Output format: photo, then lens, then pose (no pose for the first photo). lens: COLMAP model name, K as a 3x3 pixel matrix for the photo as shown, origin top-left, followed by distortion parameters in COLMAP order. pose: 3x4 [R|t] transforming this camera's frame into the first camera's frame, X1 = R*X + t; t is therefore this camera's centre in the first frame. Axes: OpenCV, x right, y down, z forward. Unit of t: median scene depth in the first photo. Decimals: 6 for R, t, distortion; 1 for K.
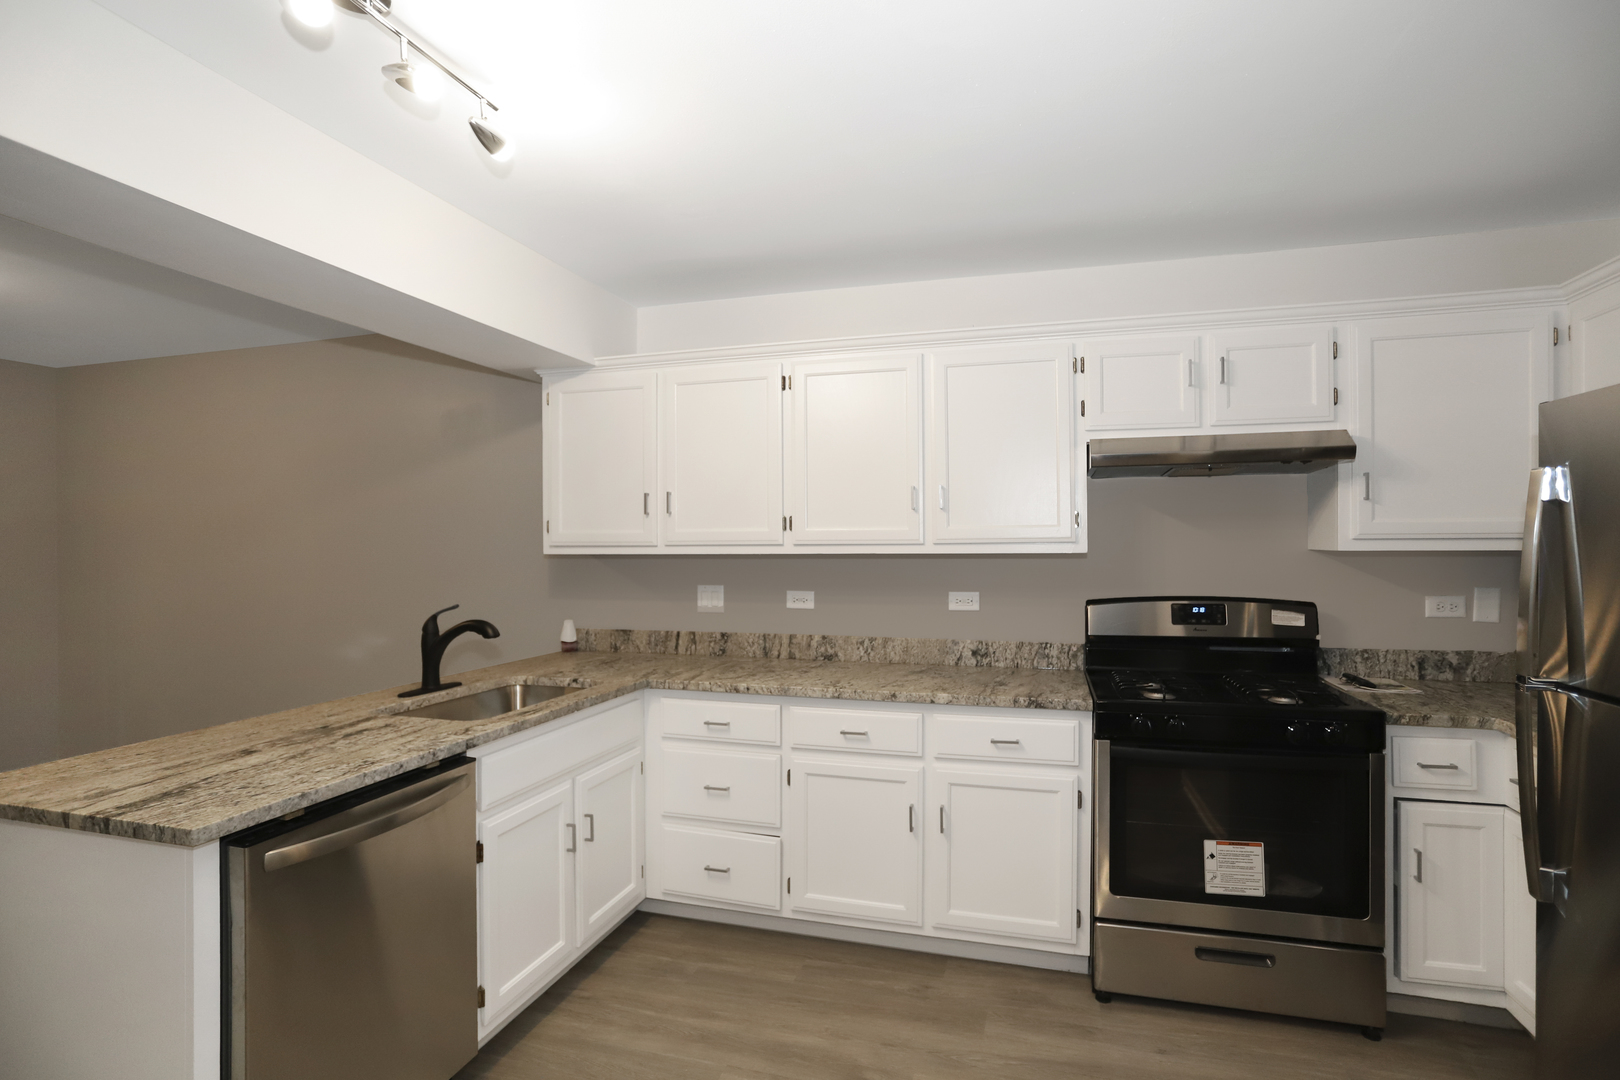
lens RADIAL K [[810.2, 0, 810.0], [0, 810.2, 540.0], [0, 0, 1]] dist [-0.066706, 0.037560]
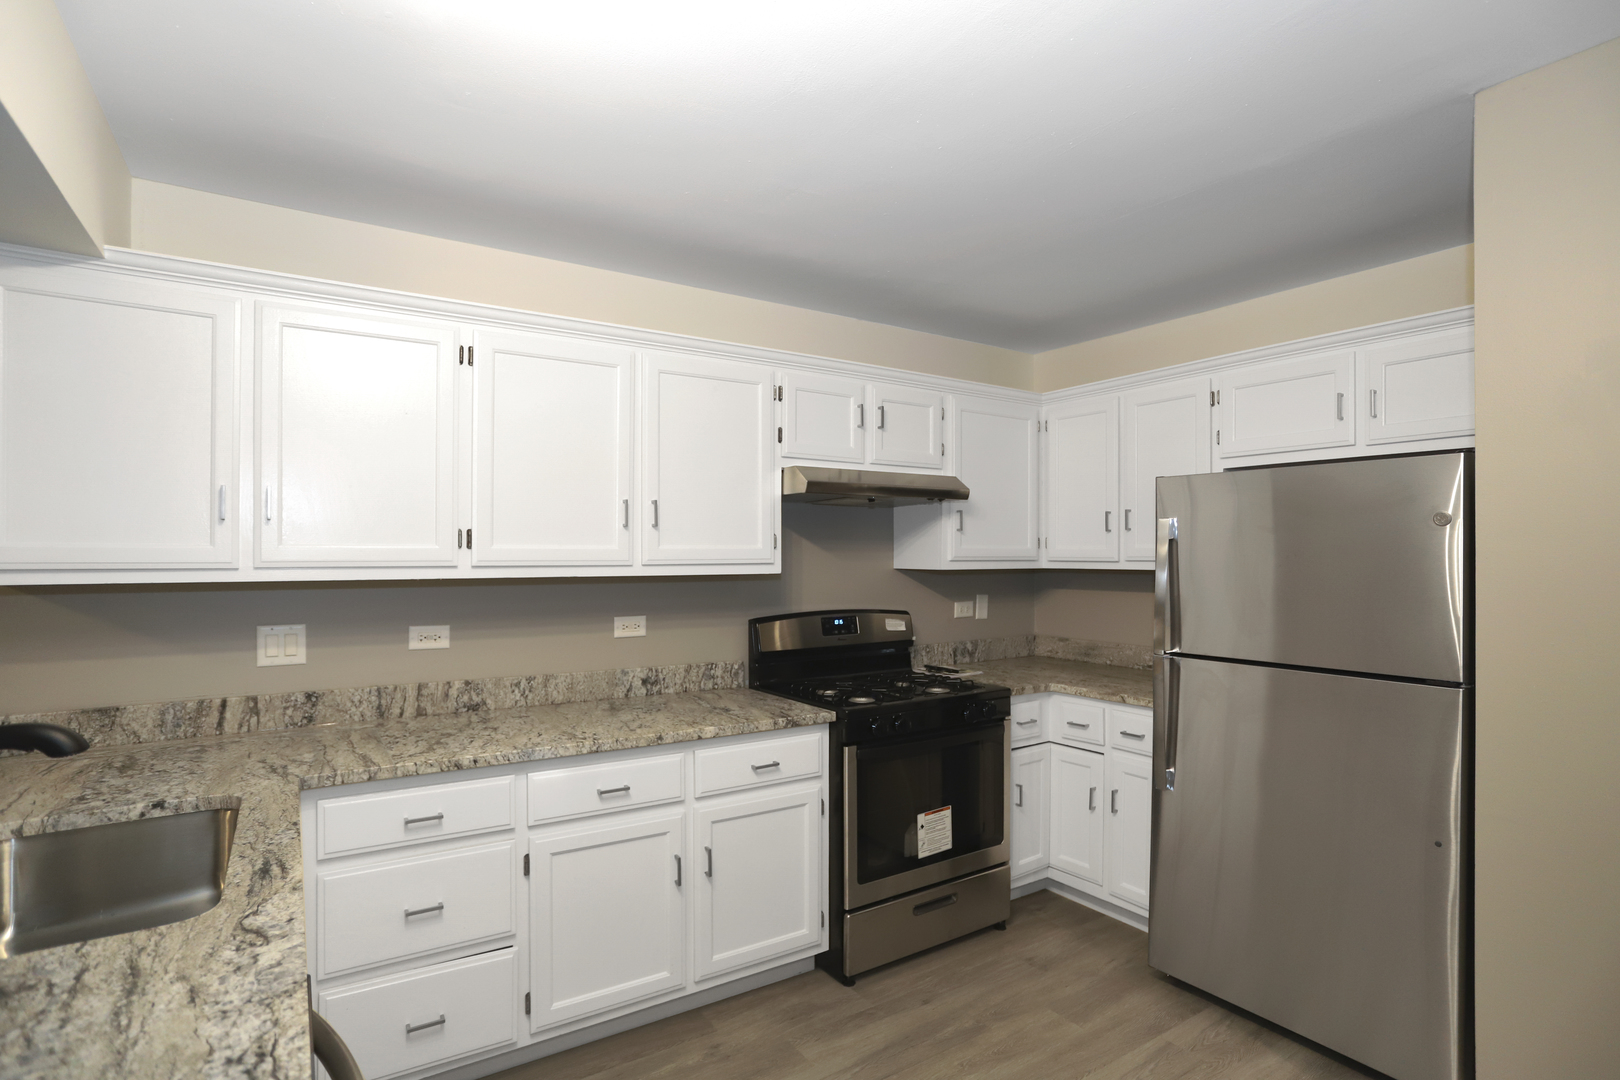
lens RADIAL K [[794.2, 0, 816.9], [0, 794.2, 557.1], [0, 0, 1]] dist [-0.069745, 0.033602]
pose [[0.646261, 0.004685, 0.763102, -0.400664], [-0.005255, 0.999985, -0.001689, -0.003542], [-0.763098, -0.002918, 0.646276, 0.284855]]
